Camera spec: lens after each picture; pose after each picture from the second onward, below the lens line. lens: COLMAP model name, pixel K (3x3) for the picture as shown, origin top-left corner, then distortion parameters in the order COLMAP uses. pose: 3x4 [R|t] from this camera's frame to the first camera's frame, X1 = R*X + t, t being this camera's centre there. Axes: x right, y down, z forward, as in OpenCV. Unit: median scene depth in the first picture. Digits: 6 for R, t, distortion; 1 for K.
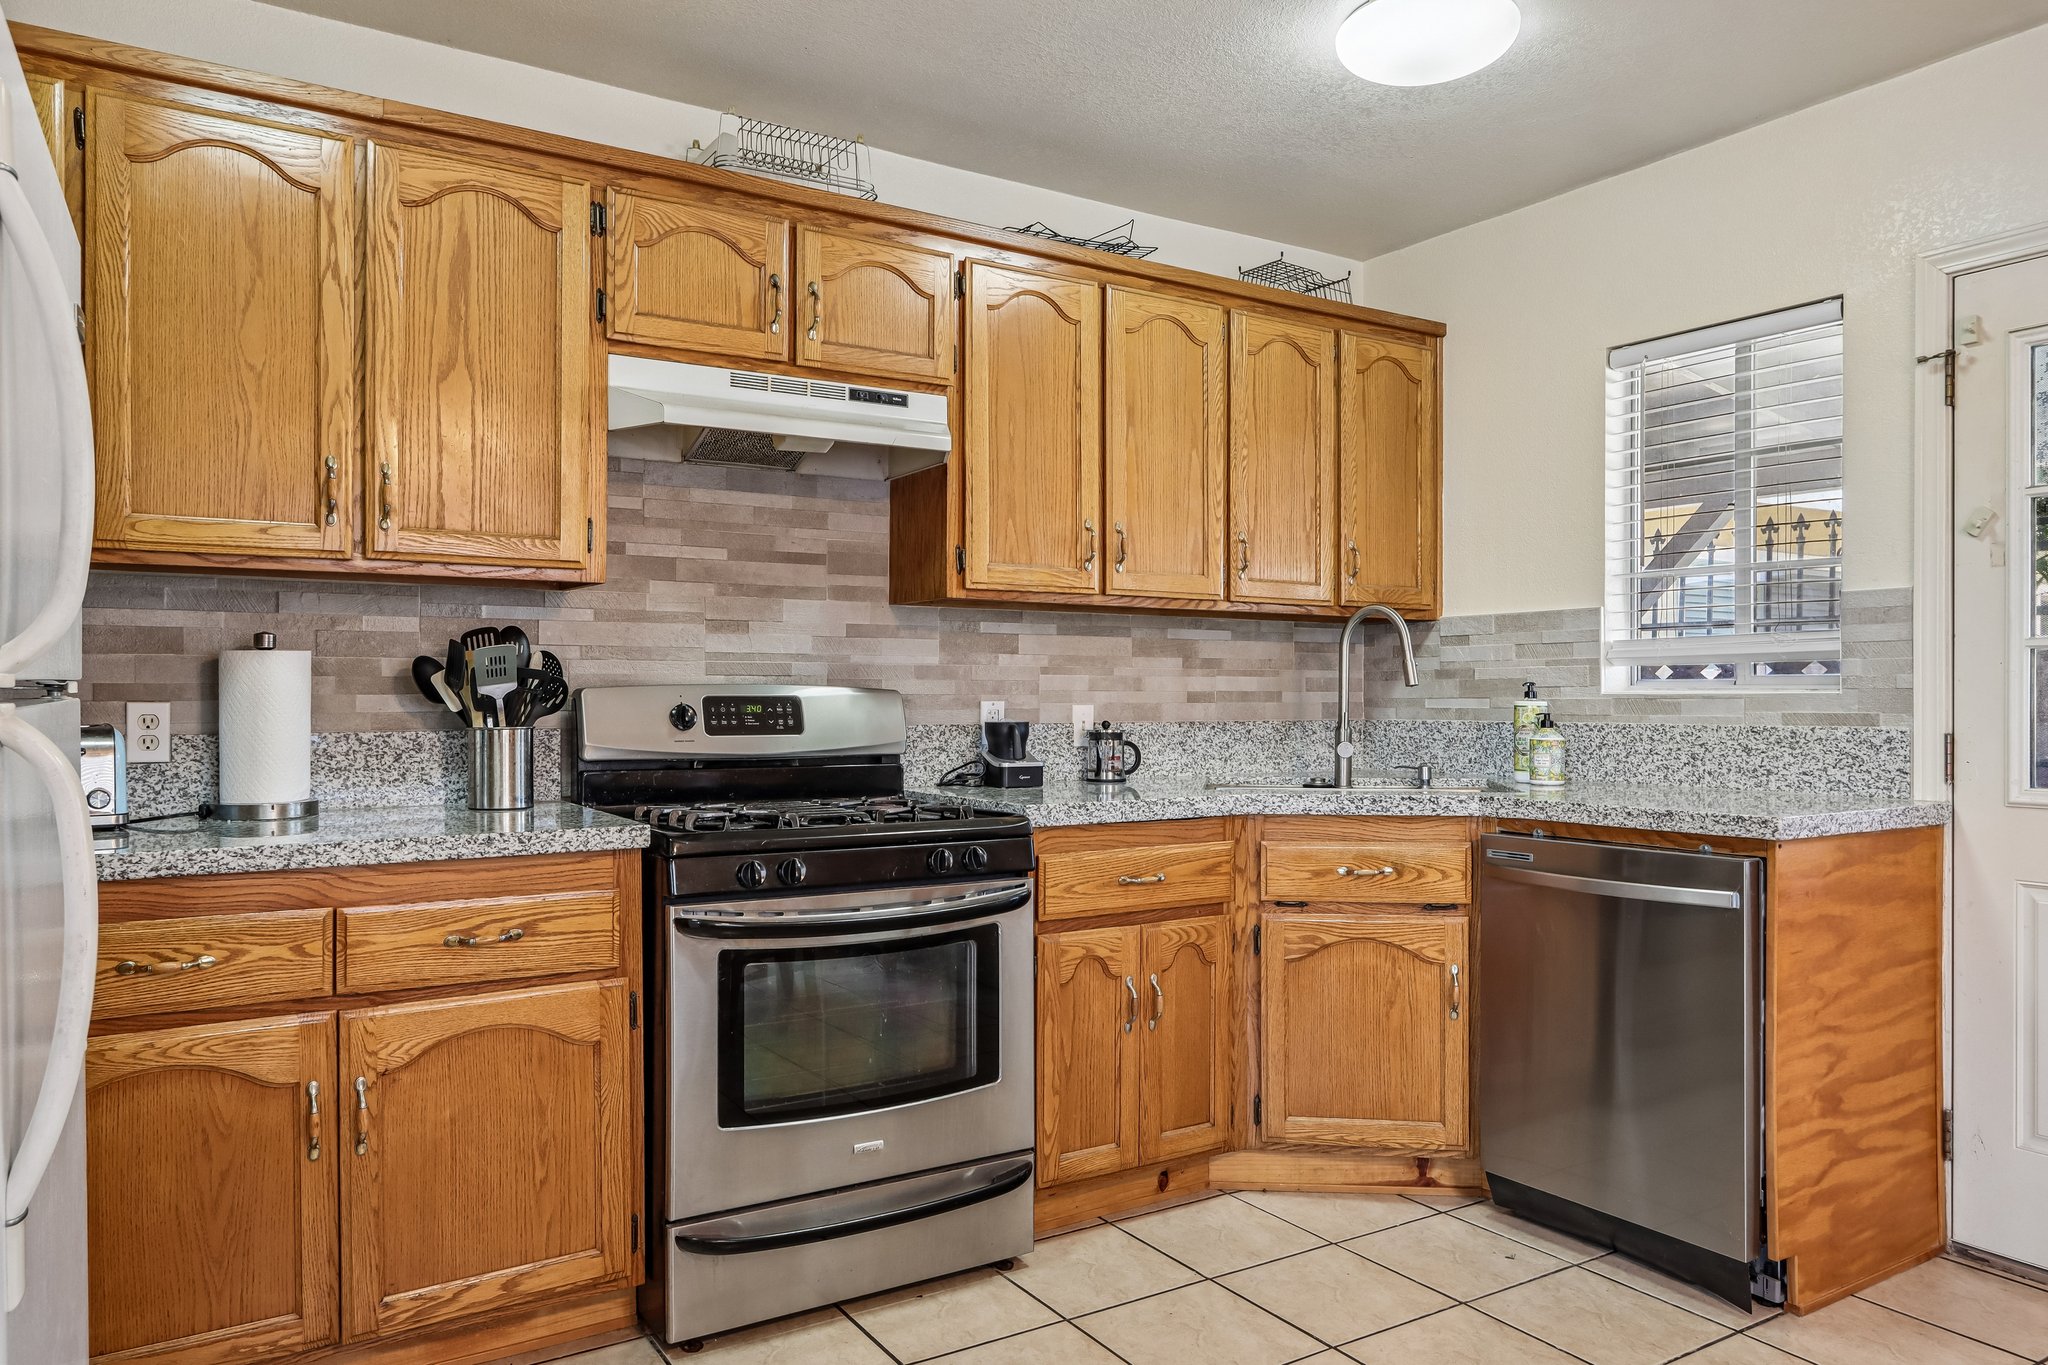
lens RADIAL K [[1381.5, 0, 1024.0], [0, 1381.5, 682.5], [0, 0, 1]] dist [-0.013540, -0.002472]
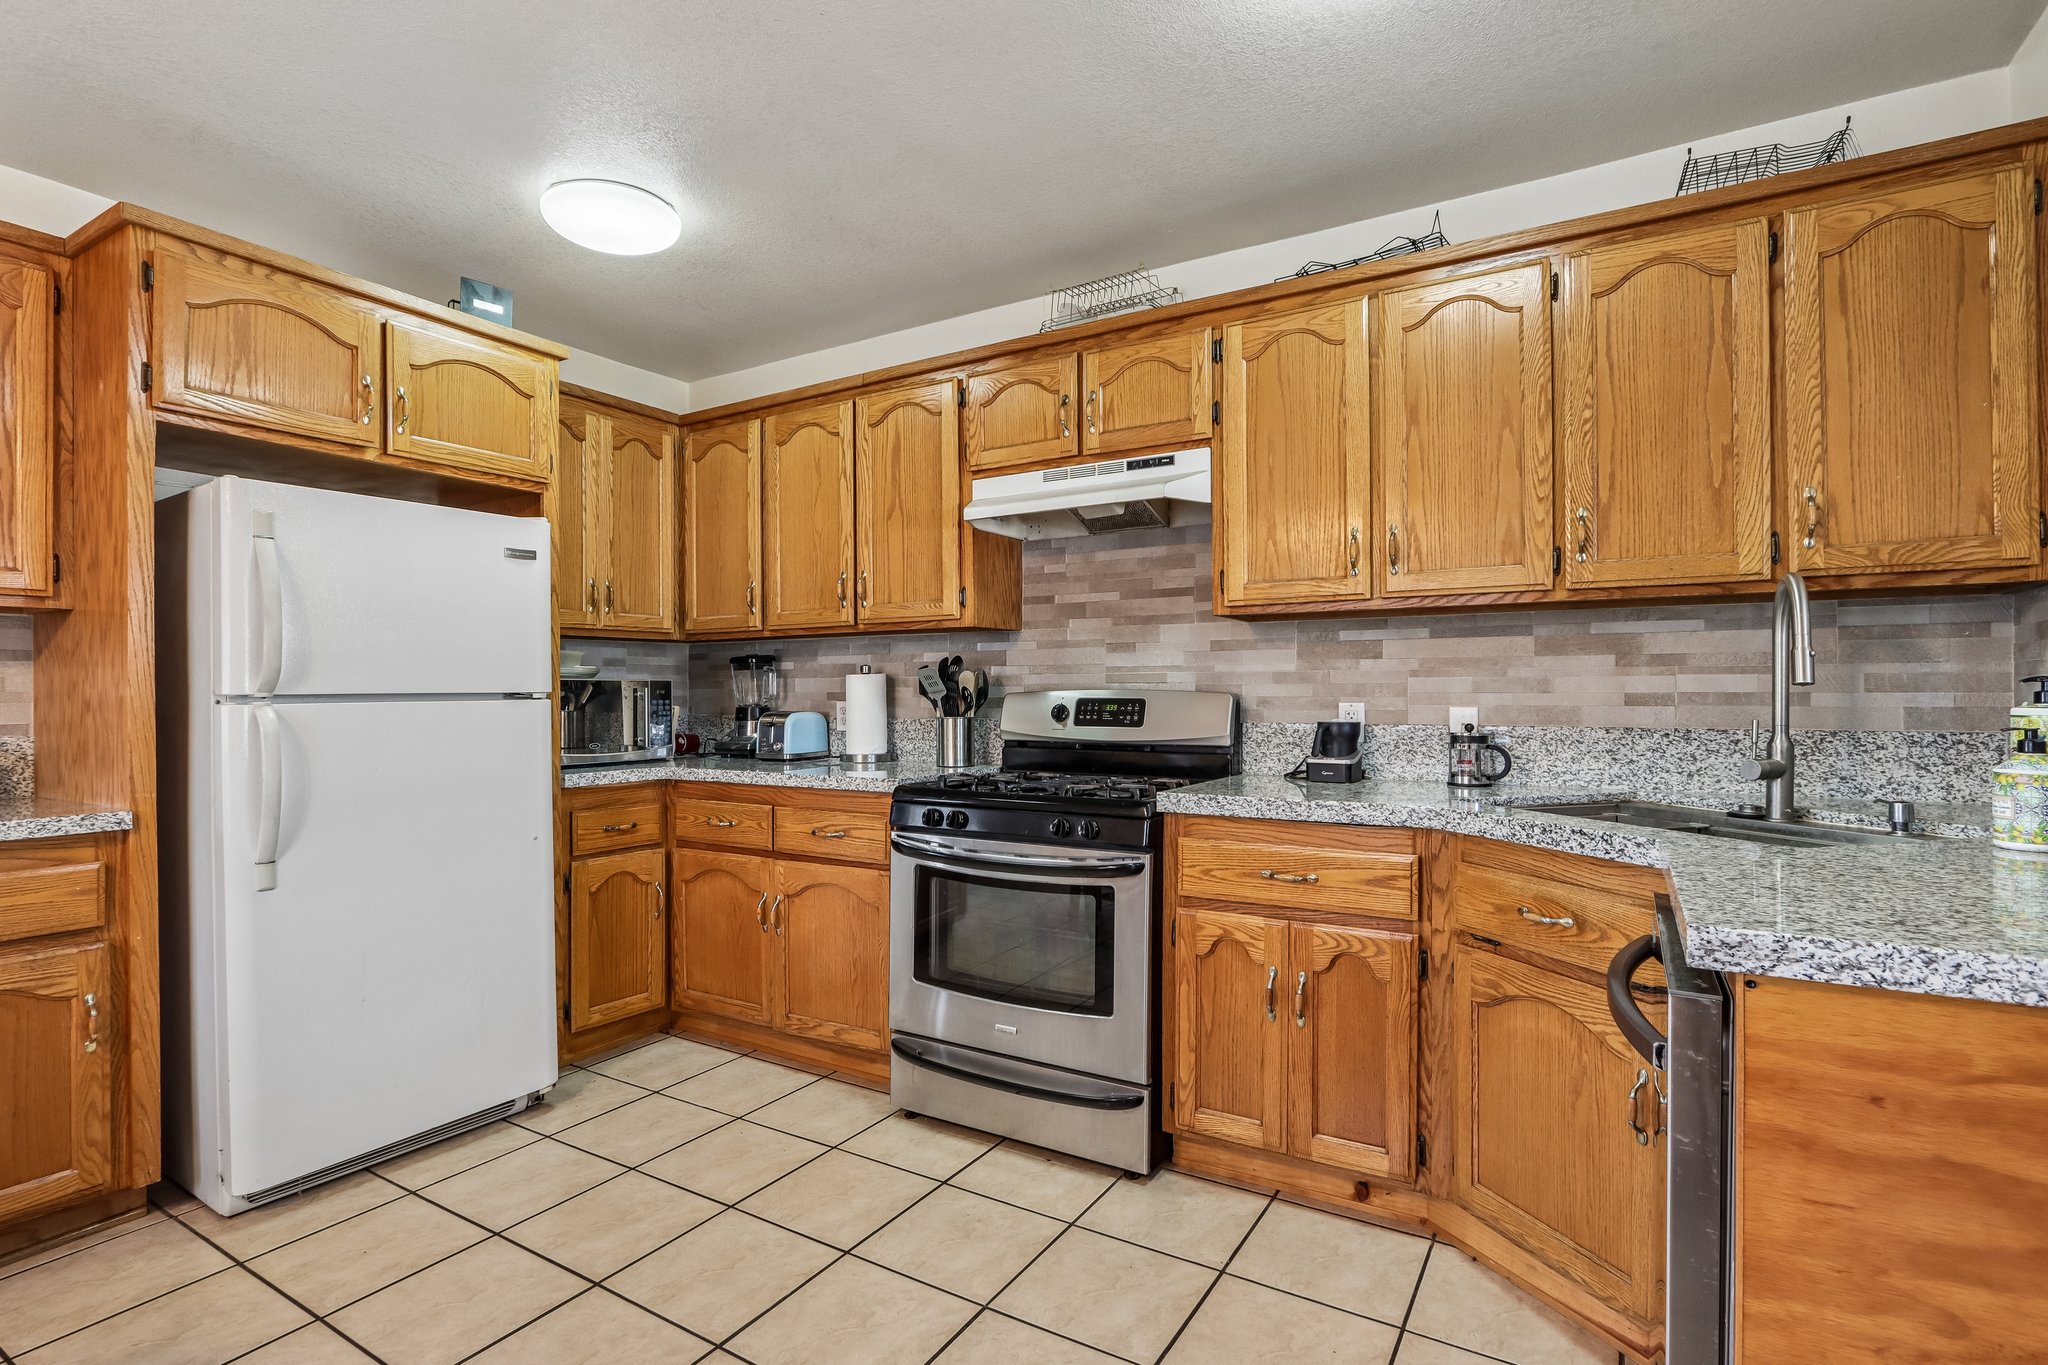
lens RADIAL K [[986.7, 0, 1024.0], [0, 986.7, 682.5], [0, 0, 1]] dist [-0.008080, 0.000487]
pose [[0.447494, -0.012203, -0.894203, 0.630498], [0.010190, 0.999912, -0.008546, 0.001667], [0.894229, -0.005288, 0.447579, 0.474762]]
